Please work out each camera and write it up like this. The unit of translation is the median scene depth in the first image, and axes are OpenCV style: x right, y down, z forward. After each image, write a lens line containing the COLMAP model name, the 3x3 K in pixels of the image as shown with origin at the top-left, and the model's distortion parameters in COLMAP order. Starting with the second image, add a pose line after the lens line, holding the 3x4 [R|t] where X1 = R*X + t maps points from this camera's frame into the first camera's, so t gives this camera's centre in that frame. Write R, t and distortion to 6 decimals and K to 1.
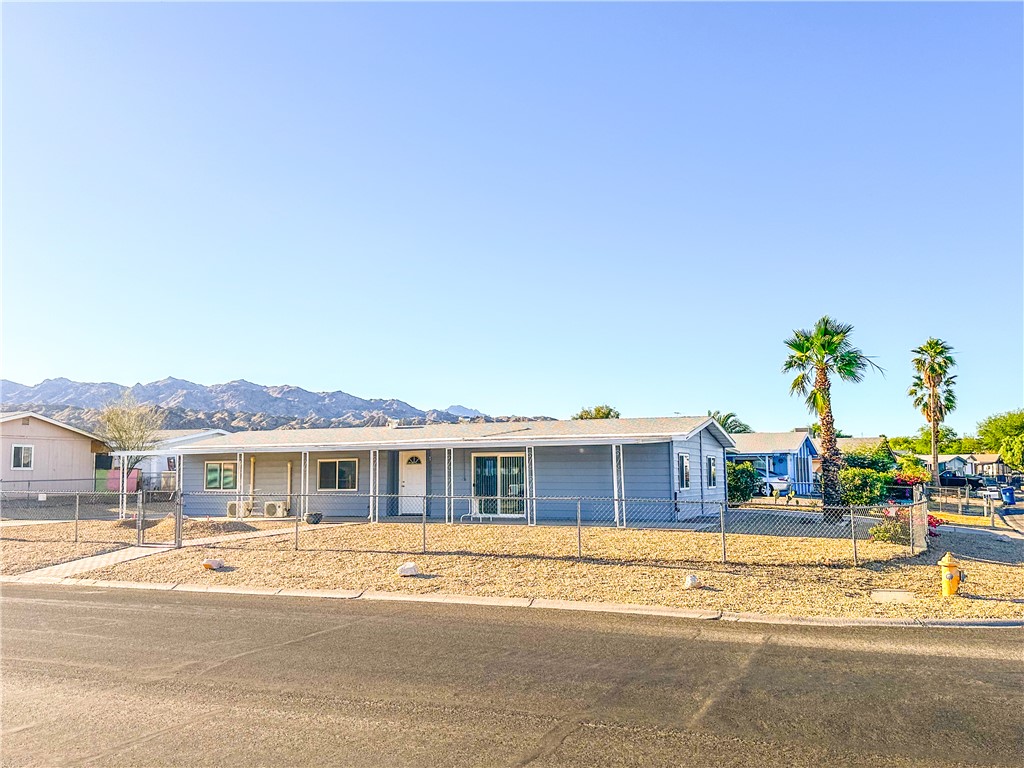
lens RADIAL K [[897.1, 0, 505.3], [0, 897.1, 381.9], [0, 0, 1]] dist [0.116977, -0.174670]
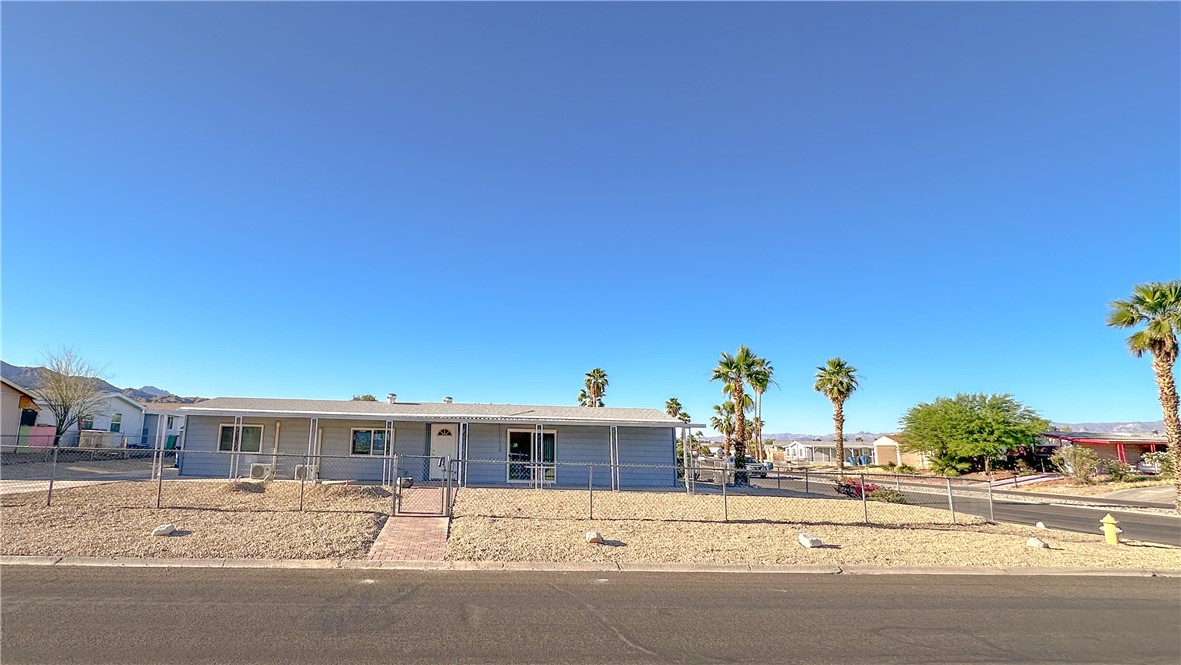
lens RADIAL K [[601.7, 0, 514.2], [0, 601.7, 326.1], [0, 0, 1]] dist [-0.007800, 0.006909]
pose [[0.891505, 0.118748, 0.437170, -0.392158], [-0.076190, 0.990589, -0.113701, 0.033544], [-0.446558, 0.068057, 0.892163, 0.261592]]
